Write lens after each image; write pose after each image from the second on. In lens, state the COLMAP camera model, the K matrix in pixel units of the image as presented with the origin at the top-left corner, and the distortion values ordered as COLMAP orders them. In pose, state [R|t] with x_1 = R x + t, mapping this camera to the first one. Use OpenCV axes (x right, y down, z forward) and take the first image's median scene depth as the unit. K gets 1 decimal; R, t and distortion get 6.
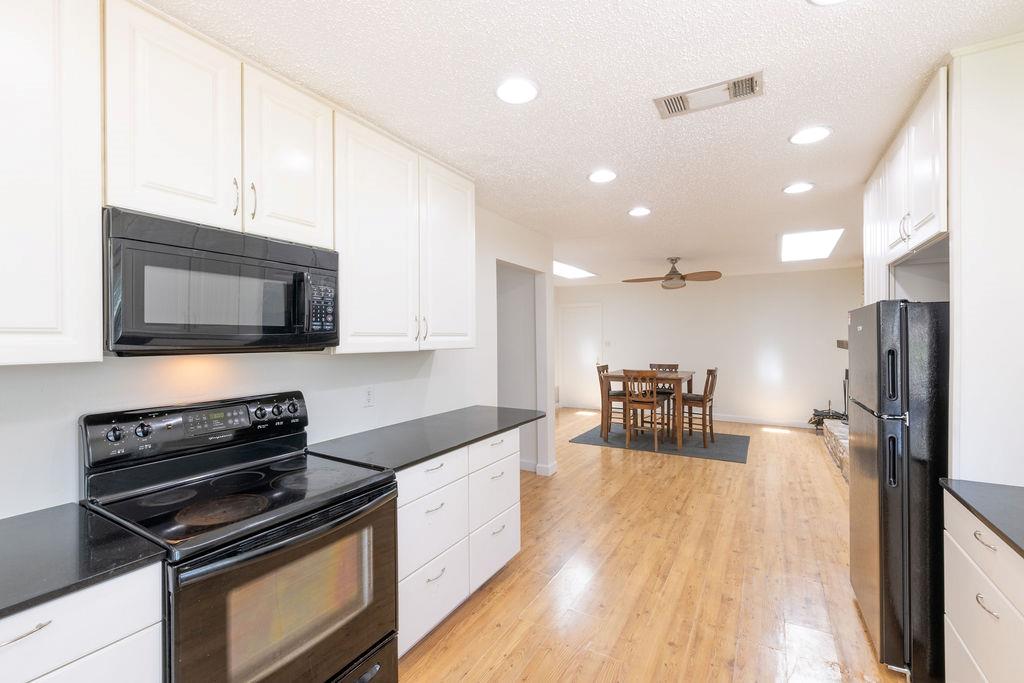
lens RADIAL K [[440.0, 0, 513.6], [0, 440.0, 339.6], [0, 0, 1]] dist [0.003279, -0.001551]
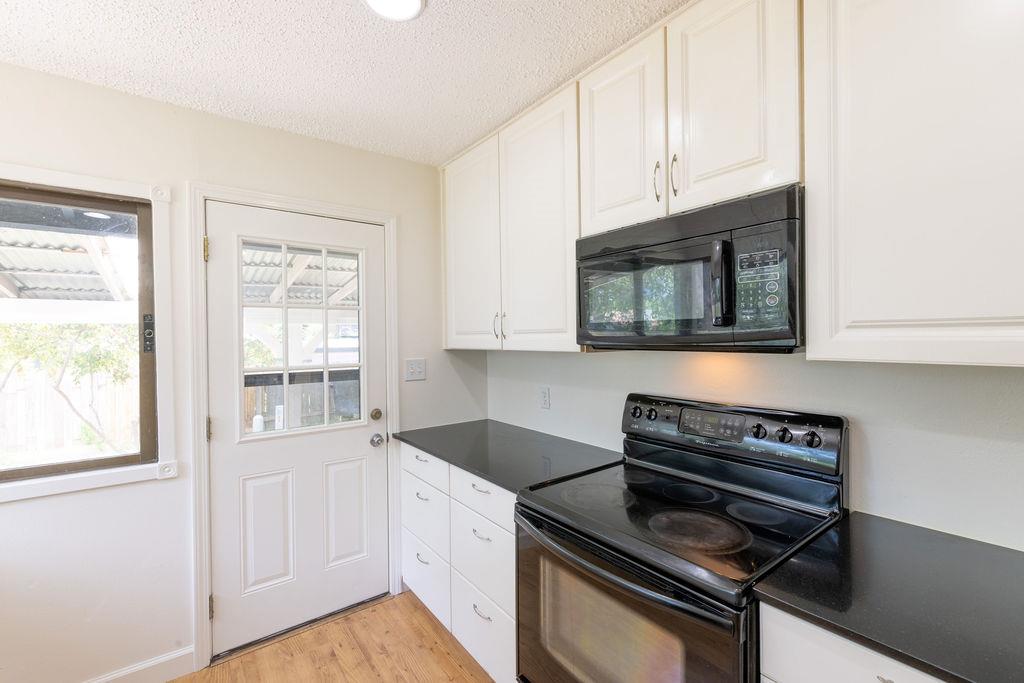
lens RADIAL K [[440.0, 0, 514.2], [0, 440.0, 339.9], [0, 0, 1]] dist [0.003279, -0.001551]
pose [[-0.382555, 0.015646, -0.923800, 0.146687], [0.009806, 0.999869, 0.012873, -0.002780], [0.923881, -0.004134, -0.382659, 0.460901]]
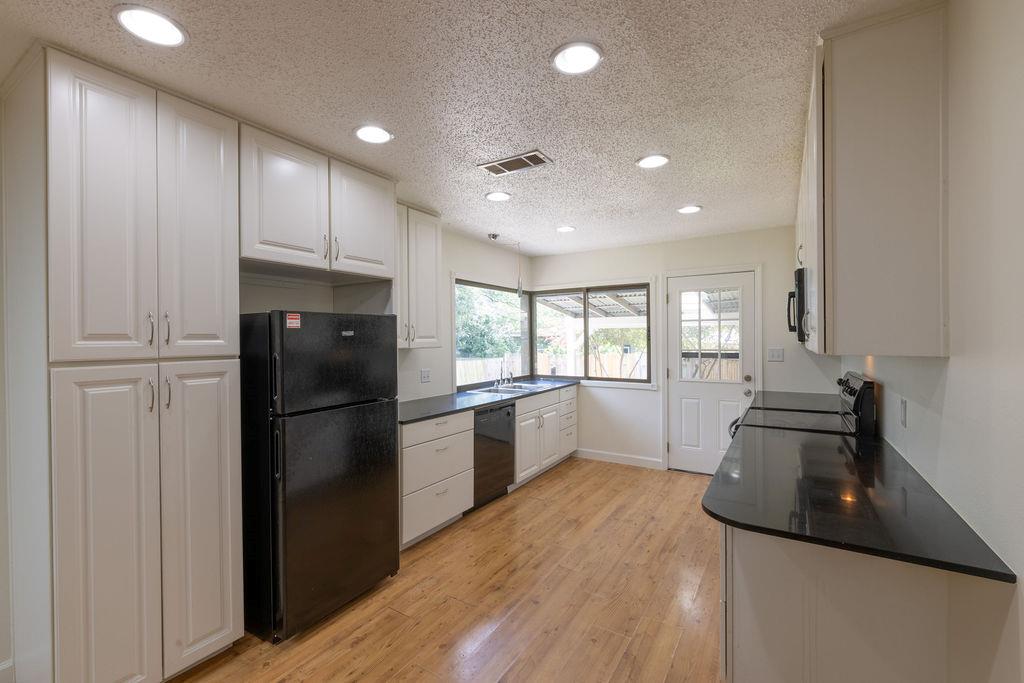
lens RADIAL K [[440.0, 0, 514.9], [0, 440.0, 341.6], [0, 0, 1]] dist [0.003279, -0.001551]
pose [[-0.999631, 0.015474, 0.022327, 0.212487], [0.015752, 0.999800, 0.012347, -0.007097], [-0.022132, 0.012694, -0.999674, 1.211079]]
